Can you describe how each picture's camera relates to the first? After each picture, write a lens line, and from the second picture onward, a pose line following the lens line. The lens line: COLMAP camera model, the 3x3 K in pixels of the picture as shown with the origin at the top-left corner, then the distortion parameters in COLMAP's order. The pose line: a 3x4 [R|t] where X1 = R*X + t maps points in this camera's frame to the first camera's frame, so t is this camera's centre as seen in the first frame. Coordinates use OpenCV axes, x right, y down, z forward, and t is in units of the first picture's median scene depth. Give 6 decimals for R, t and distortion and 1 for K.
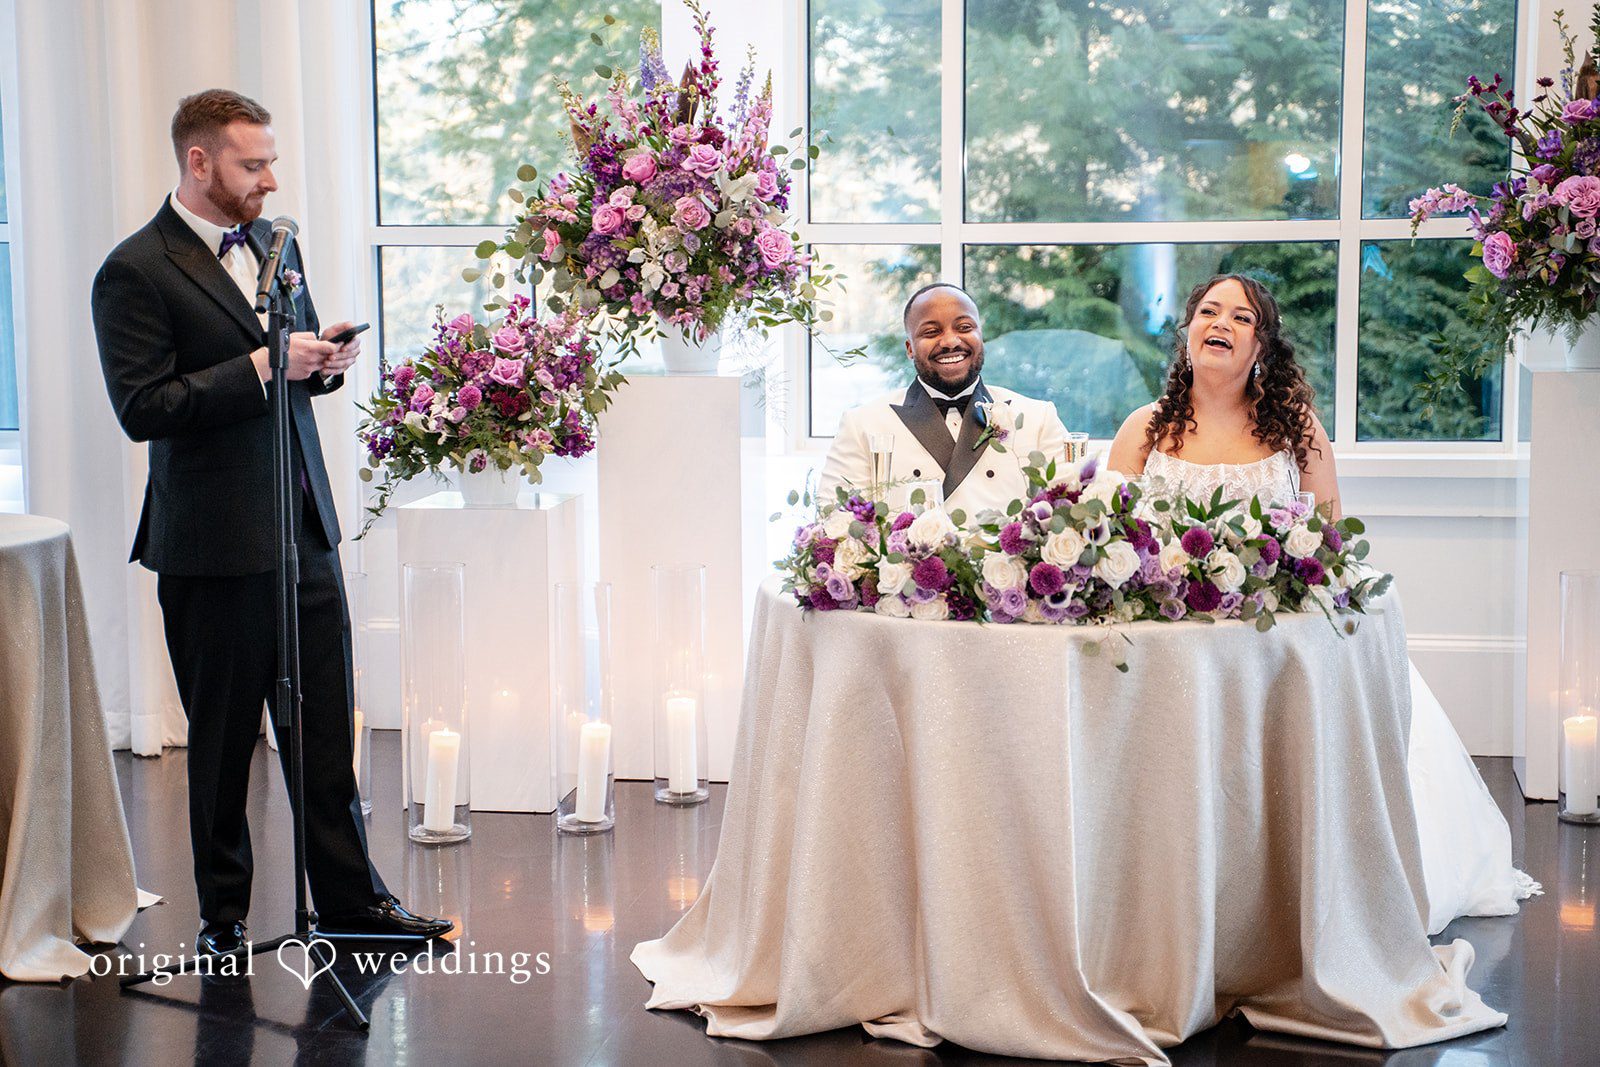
lens RADIAL K [[2745.2, 0, 800.5], [0, 2745.2, 539.2], [0, 0, 1]] dist [0.176810, 0.000000]
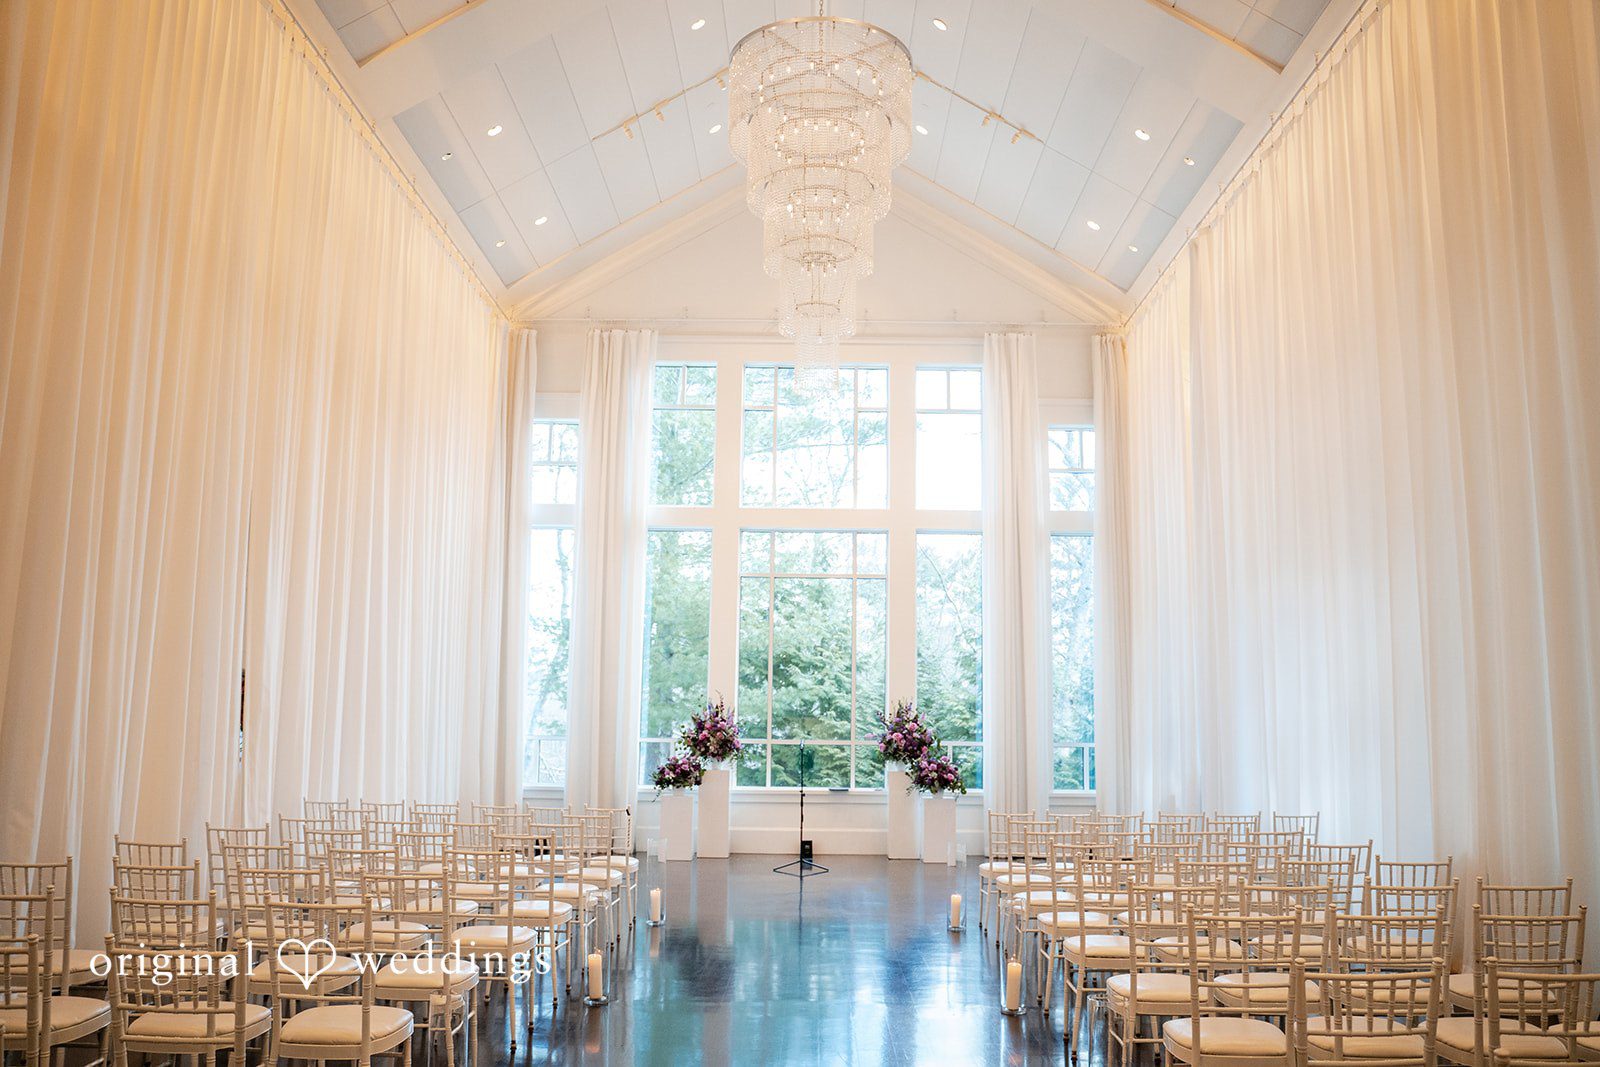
lens RADIAL K [[1228.3, 0, 805.3], [0, 1228.3, 592.2], [0, 0, 1]] dist [0.001870, 0.000224]
pose [[0.985744, 0.039150, 0.163634, -0.253211], [0.000866, 0.971358, -0.237621, 0.147387], [-0.168250, 0.234375, 0.957476, -1.136847]]
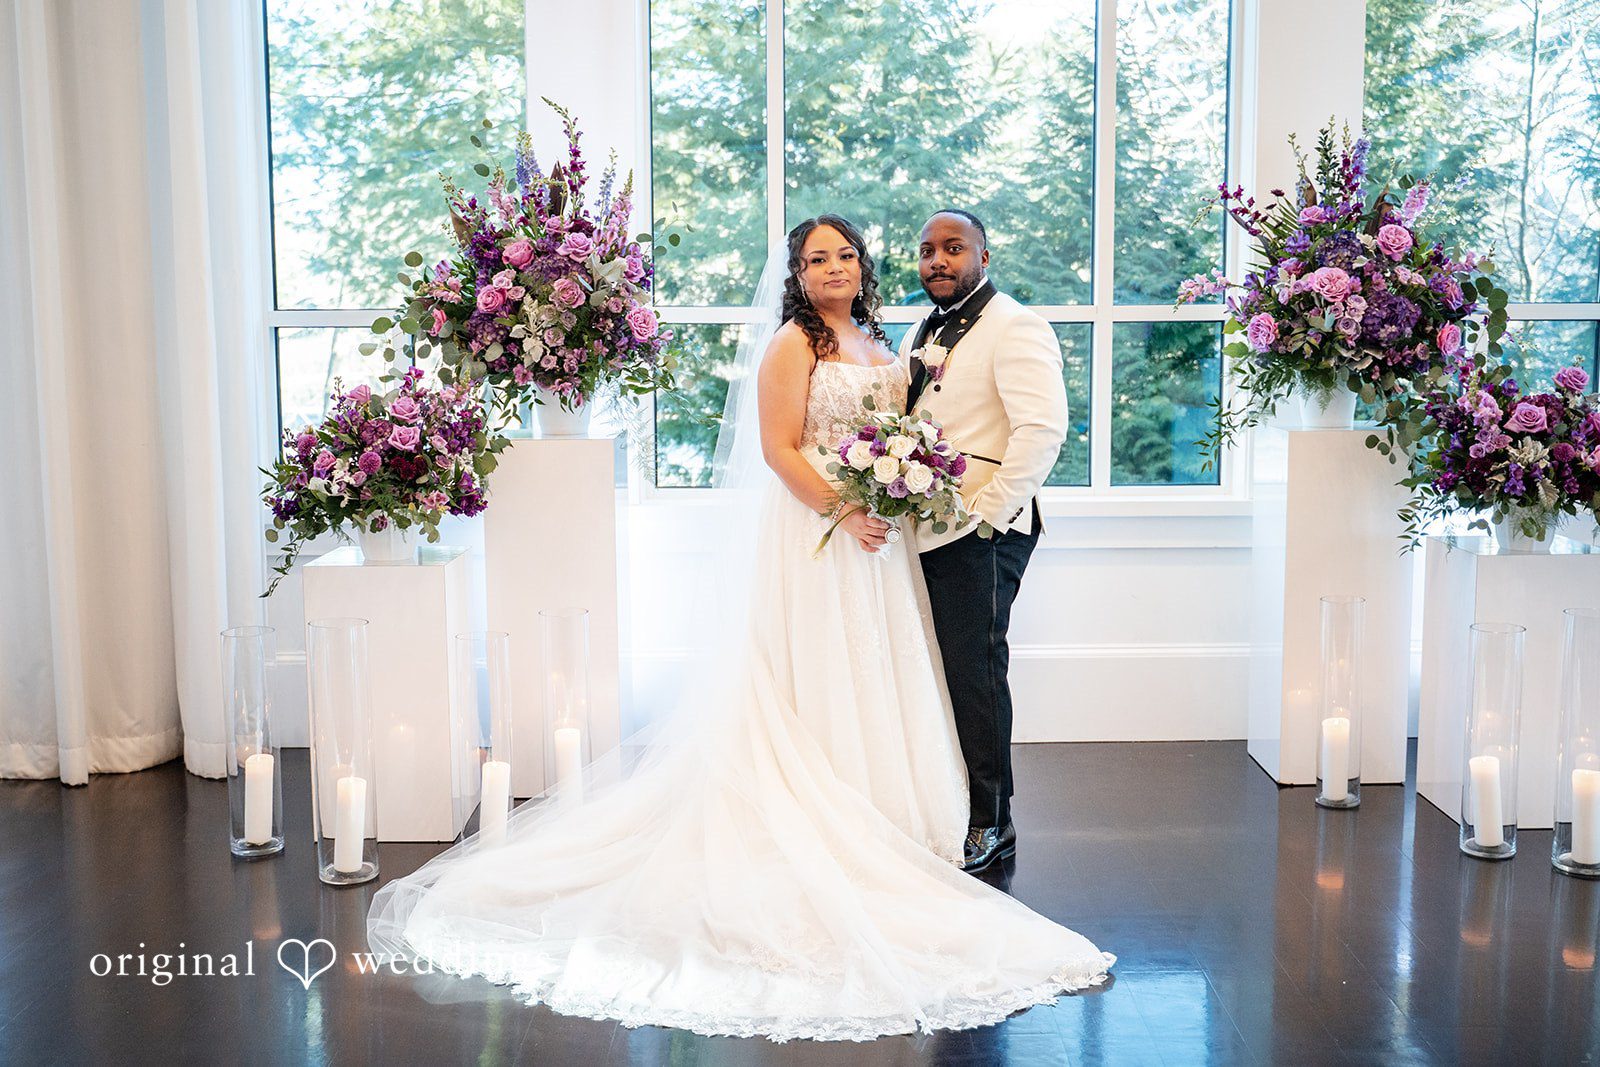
lens RADIAL K [[1667.2, 0, 811.2], [0, 1667.2, 528.1], [0, 0, 1]] dist [-0.039600, 0.000000]
pose [[0.985747, -0.019570, 0.167090, -0.056556], [0.018851, 0.999805, 0.005889, -0.025351], [-0.167173, -0.002655, 0.985924, 0.317335]]
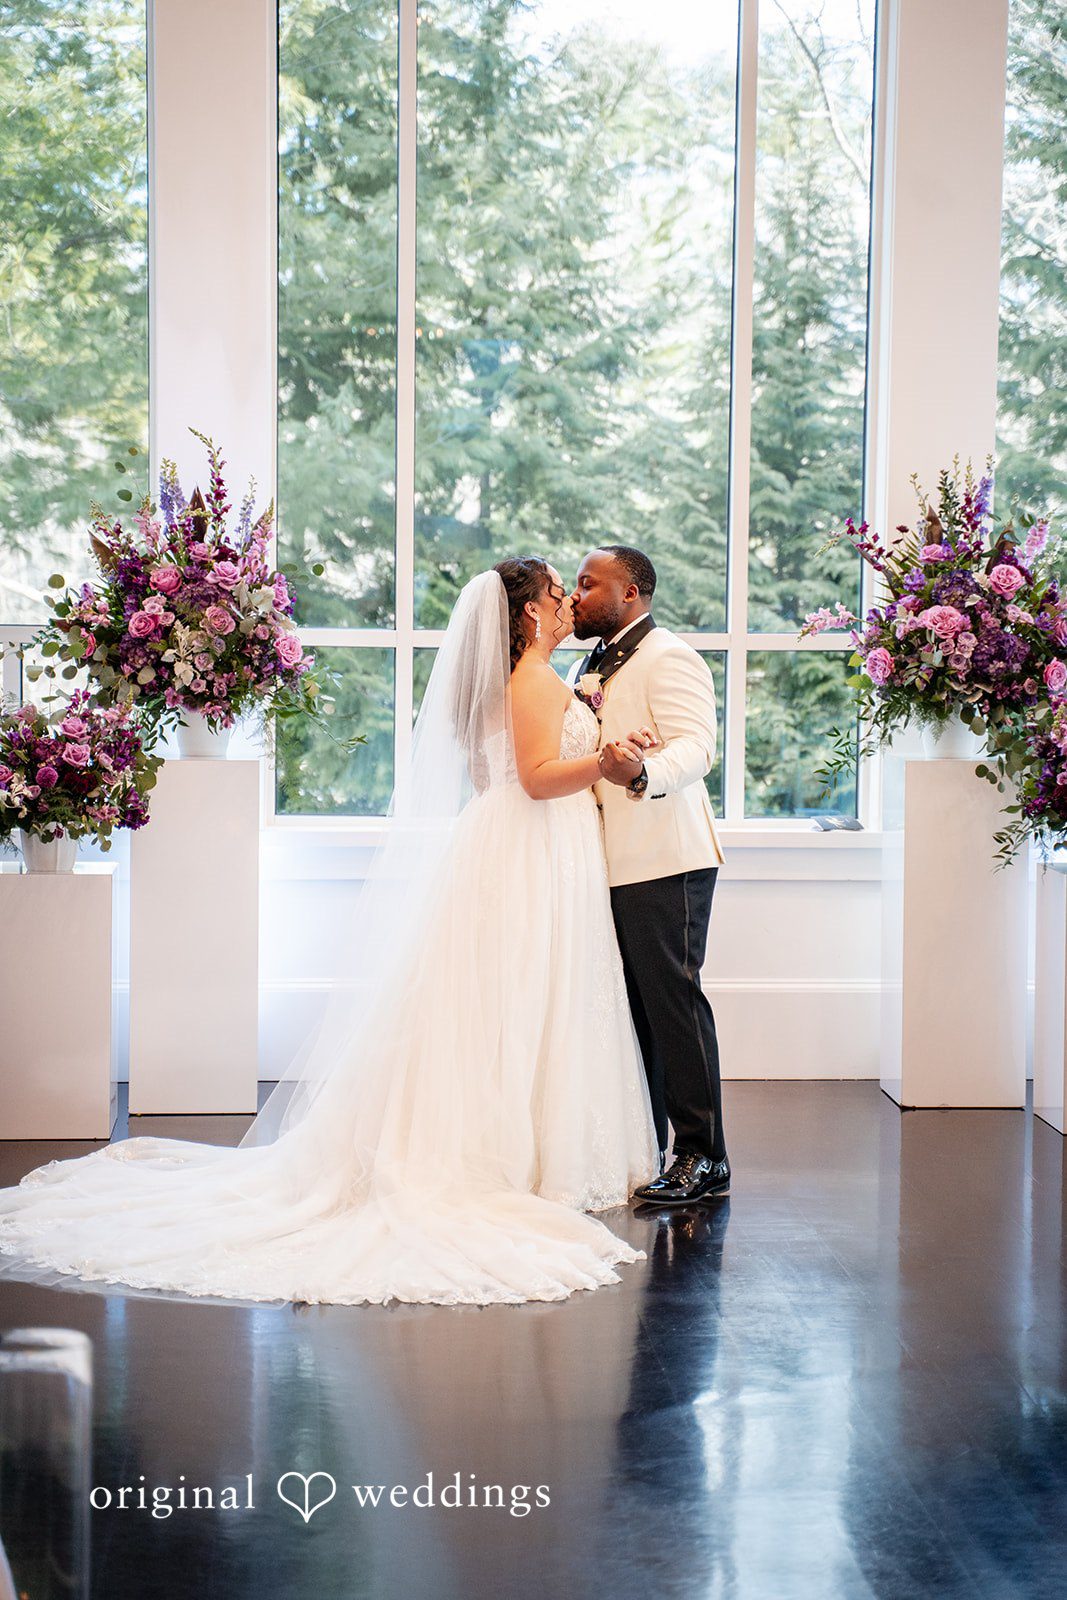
lens RADIAL K [[3168.1, 0, 525.9], [0, 3168.1, 799.8], [0, 0, 1]] dist [0.204934, 0.000000]
pose [[0.971636, 0.000973, 0.236481, -0.228989], [0.010672, 0.998792, -0.047962, 0.022969], [-0.236243, 0.049125, 0.970452, -0.326742]]
